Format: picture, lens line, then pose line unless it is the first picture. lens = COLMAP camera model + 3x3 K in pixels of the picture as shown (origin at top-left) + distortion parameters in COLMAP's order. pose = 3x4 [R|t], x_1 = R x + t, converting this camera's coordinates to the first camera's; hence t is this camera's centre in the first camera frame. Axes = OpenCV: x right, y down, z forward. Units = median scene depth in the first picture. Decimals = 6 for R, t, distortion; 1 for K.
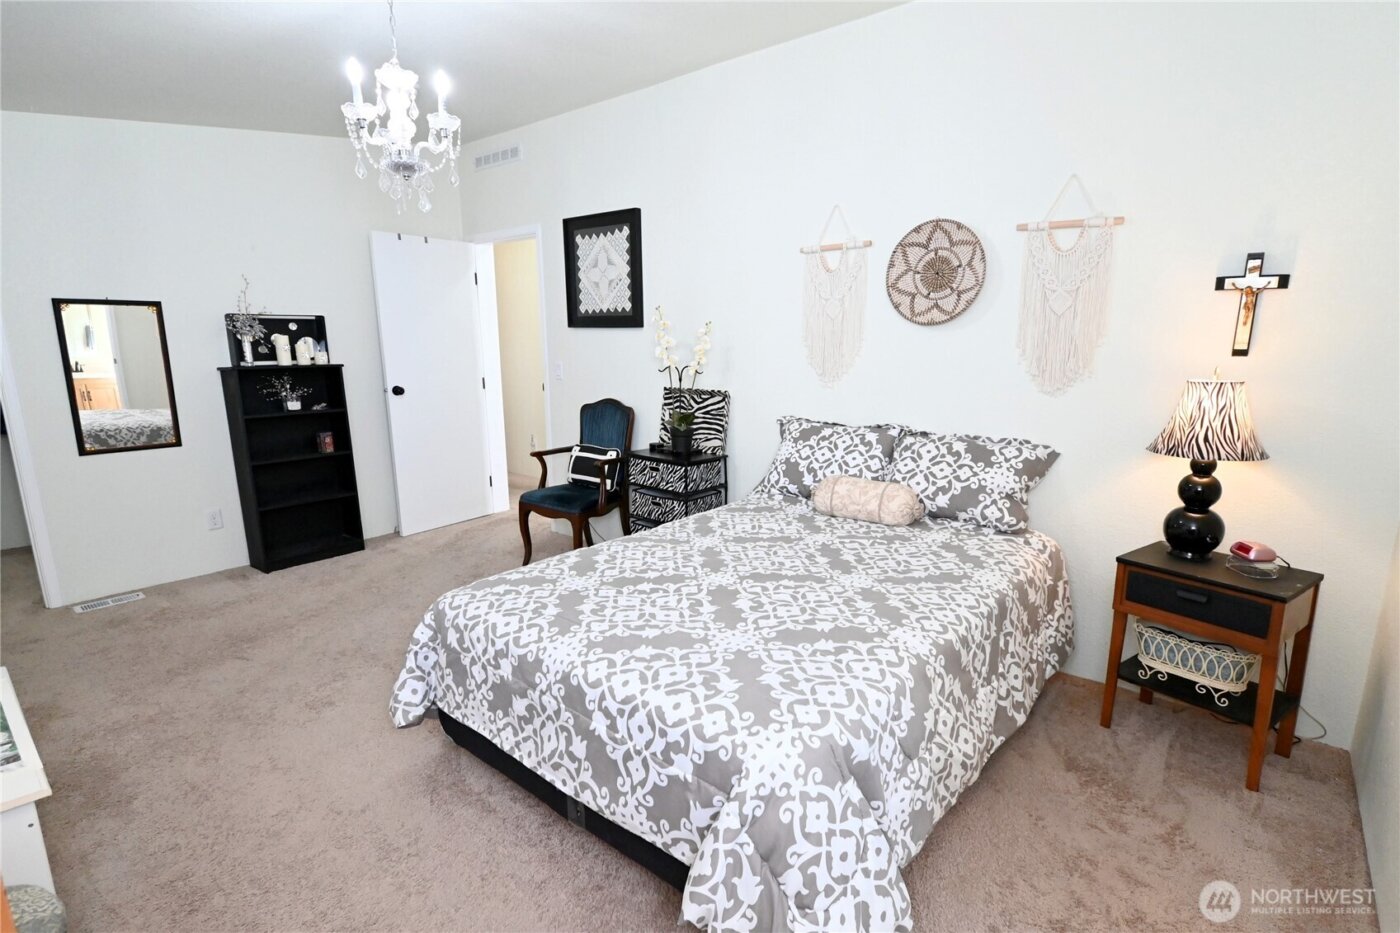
lens RADIAL K [[678.8, 0, 704.4], [0, 678.8, 475.7], [0, 0, 1]] dist [-0.000348, -0.001142]
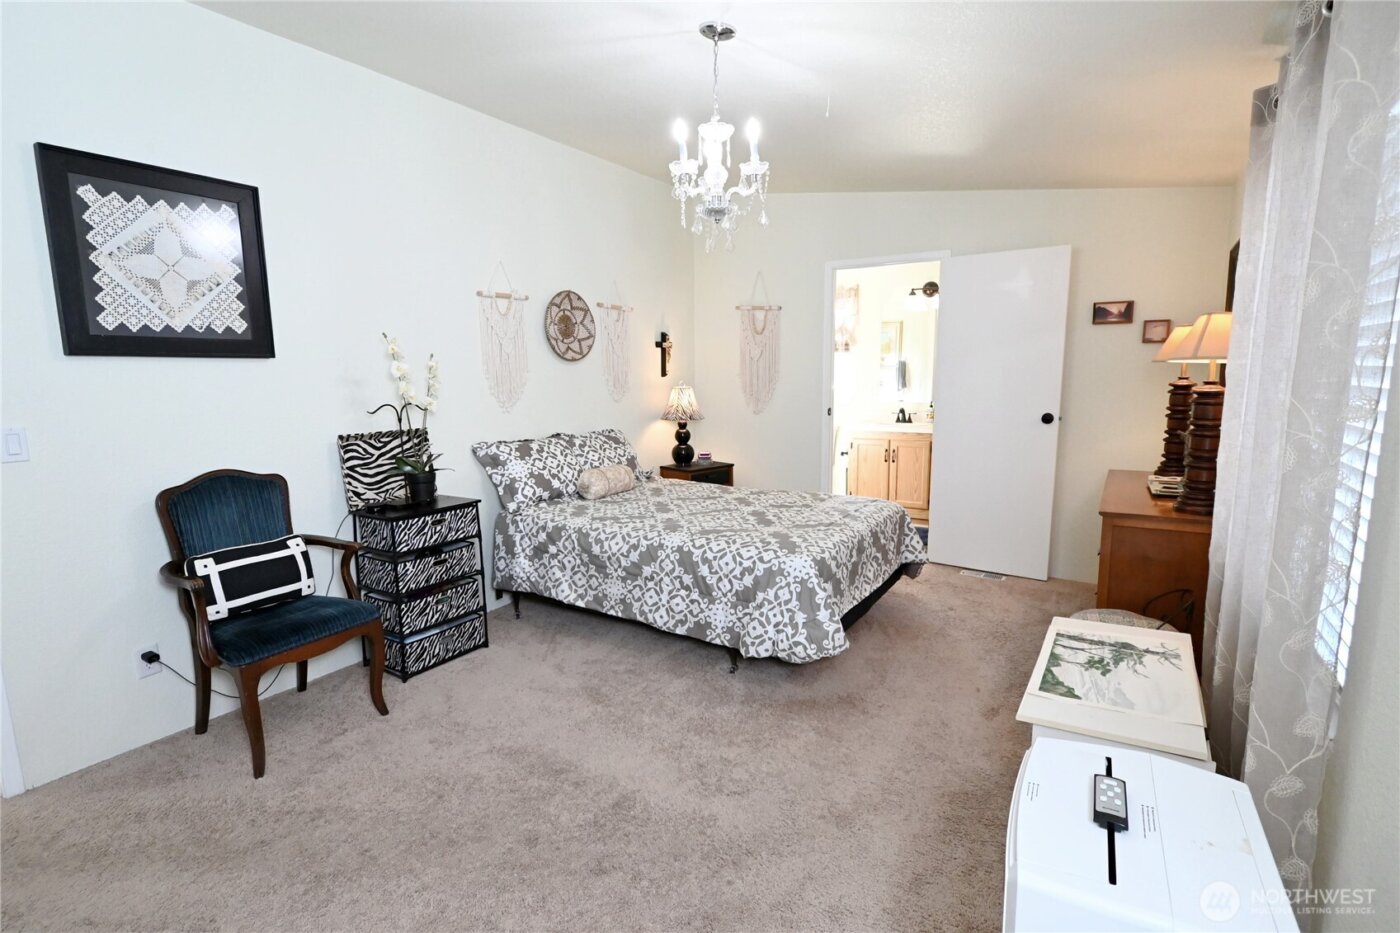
lens RADIAL K [[678.8, 0, 704.4], [0, 678.8, 475.7], [0, 0, 1]] dist [-0.000348, -0.001142]
pose [[-0.118814, -0.151745, 0.981252, -1.040271], [0.208476, 0.962411, 0.174075, -0.159791], [-0.970784, 0.225251, -0.082713, 0.798822]]
